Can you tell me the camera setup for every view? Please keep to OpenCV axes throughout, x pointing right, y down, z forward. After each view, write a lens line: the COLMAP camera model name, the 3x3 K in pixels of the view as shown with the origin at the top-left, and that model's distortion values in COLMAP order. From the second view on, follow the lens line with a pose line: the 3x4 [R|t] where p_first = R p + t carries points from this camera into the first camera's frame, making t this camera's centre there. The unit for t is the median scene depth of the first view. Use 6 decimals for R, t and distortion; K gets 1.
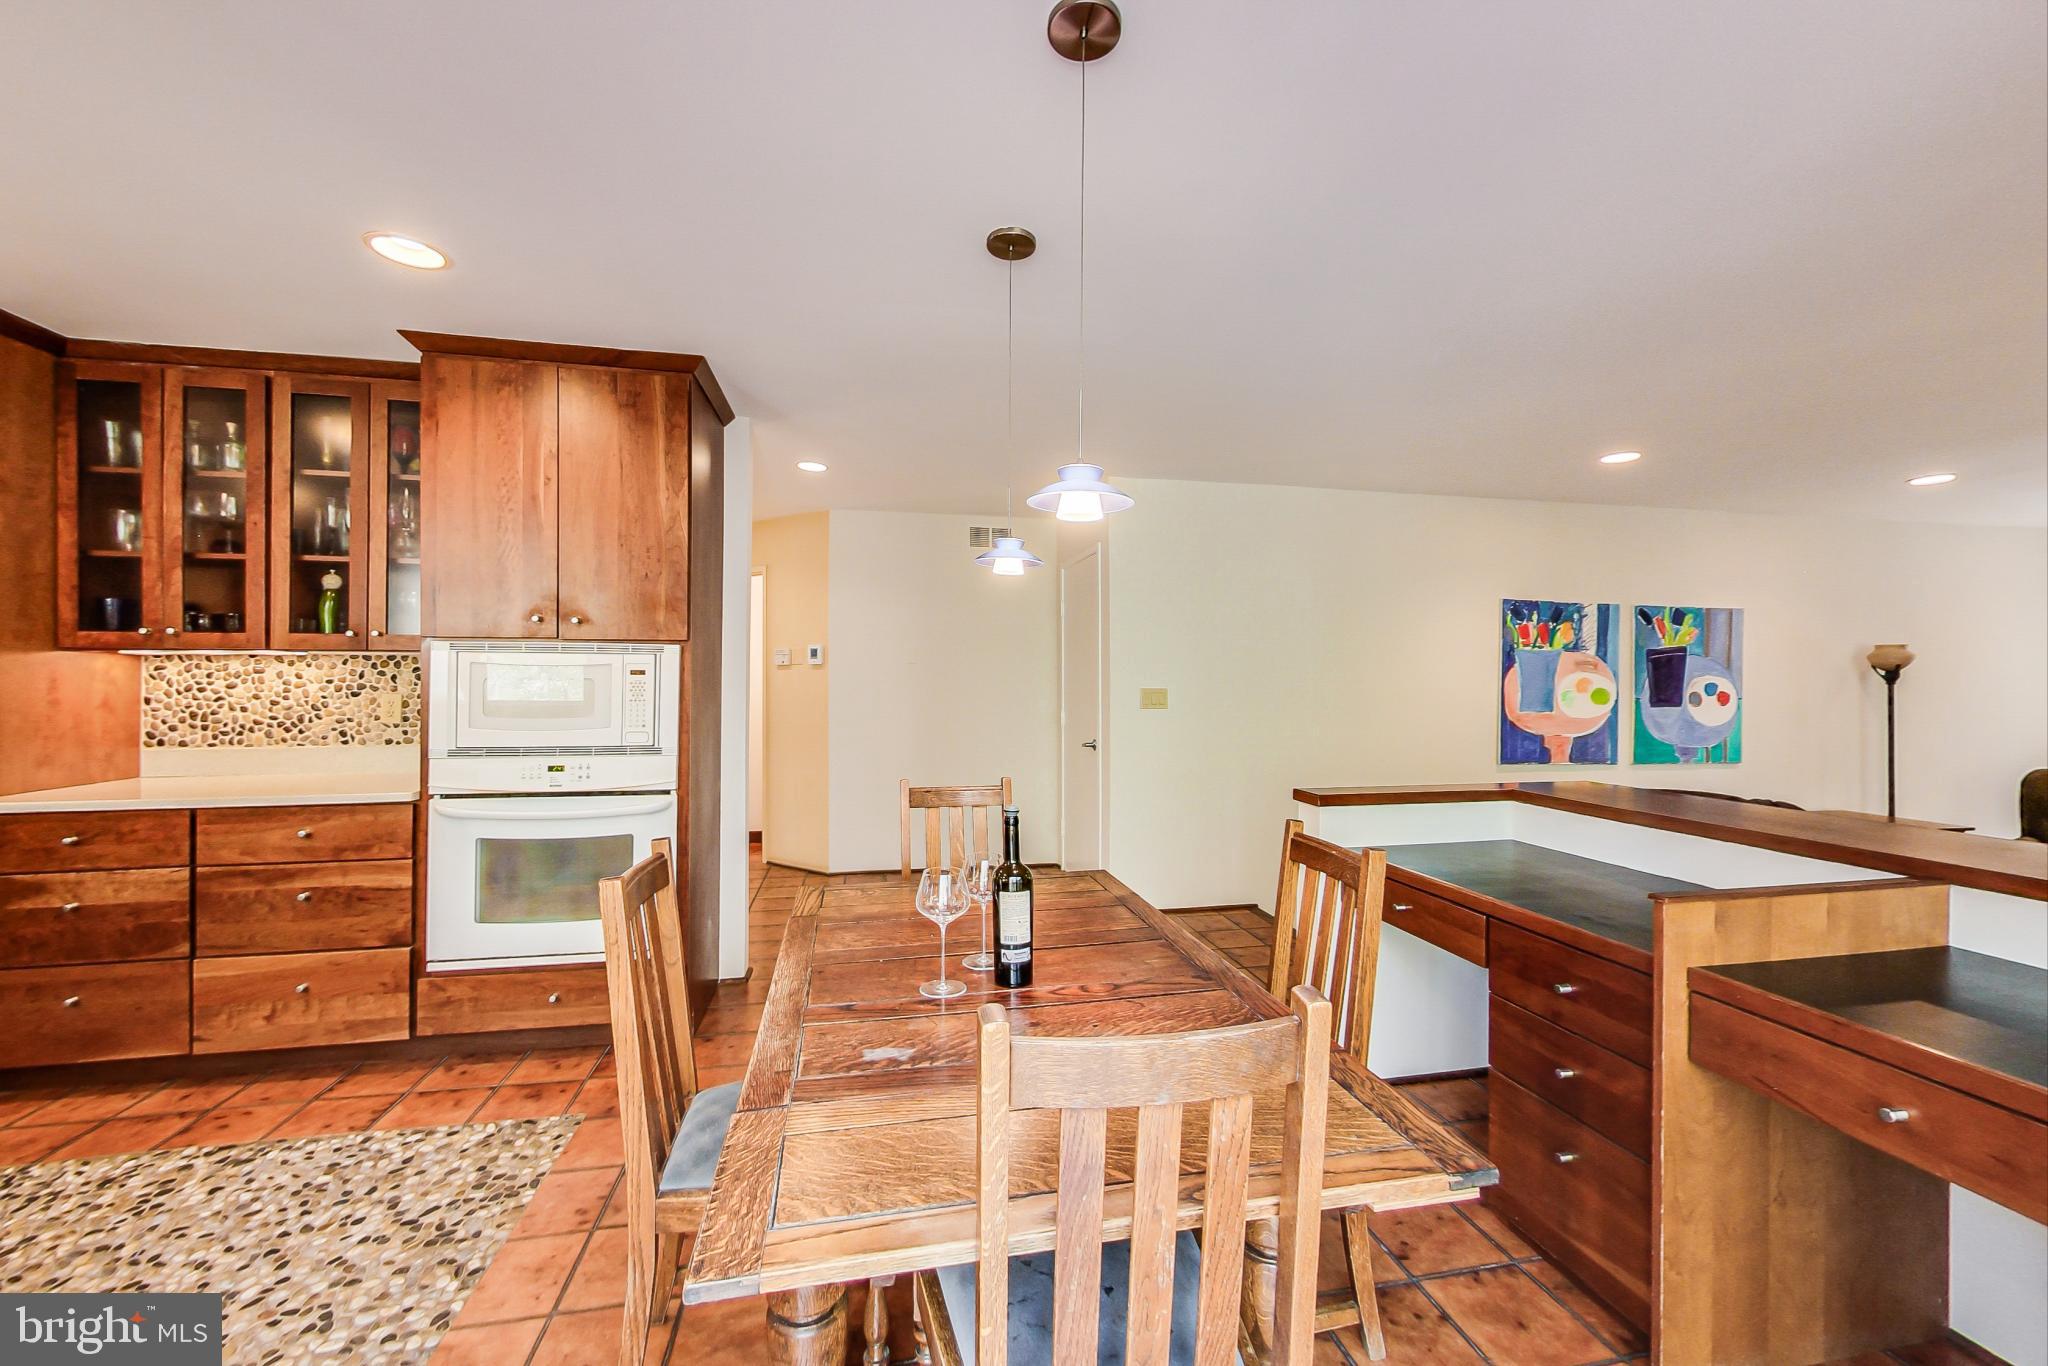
lens RADIAL K [[794.1, 0, 1025.2], [0, 794.1, 679.7], [0, 0, 1]] dist [0.001772, -0.000335]
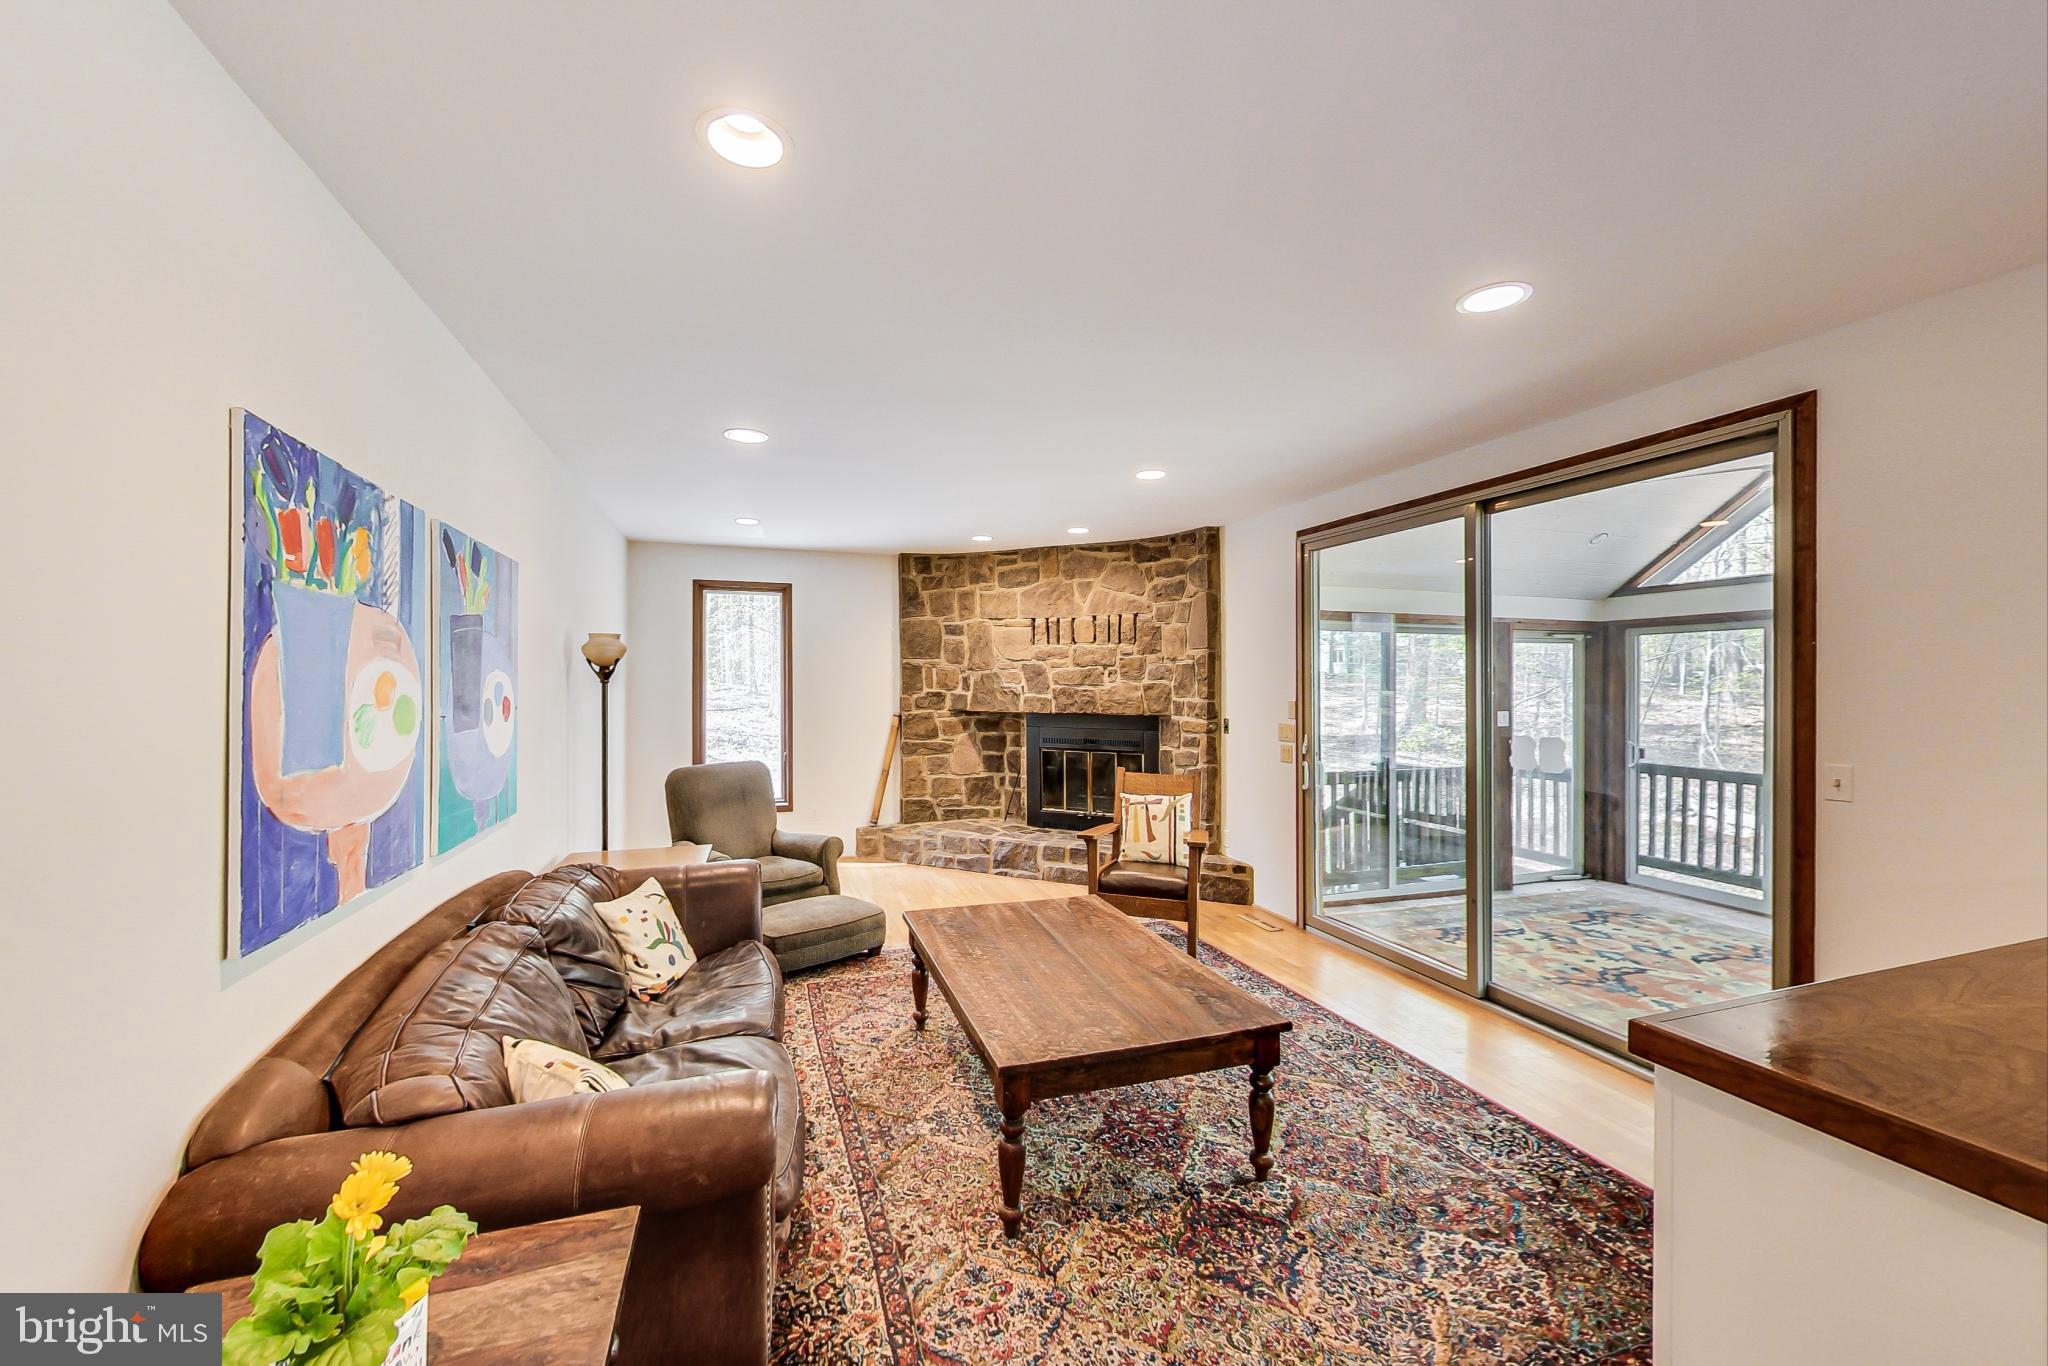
lens RADIAL K [[794.1, 0, 1021.5], [0, 794.1, 681.5], [0, 0, 1]] dist [0.001772, -0.000335]
pose [[-0.124874, -0.003072, 0.992168, 0.256878], [-0.004920, 0.999985, 0.002477, -0.000069], [-0.992160, -0.004572, -0.124887, 0.728365]]
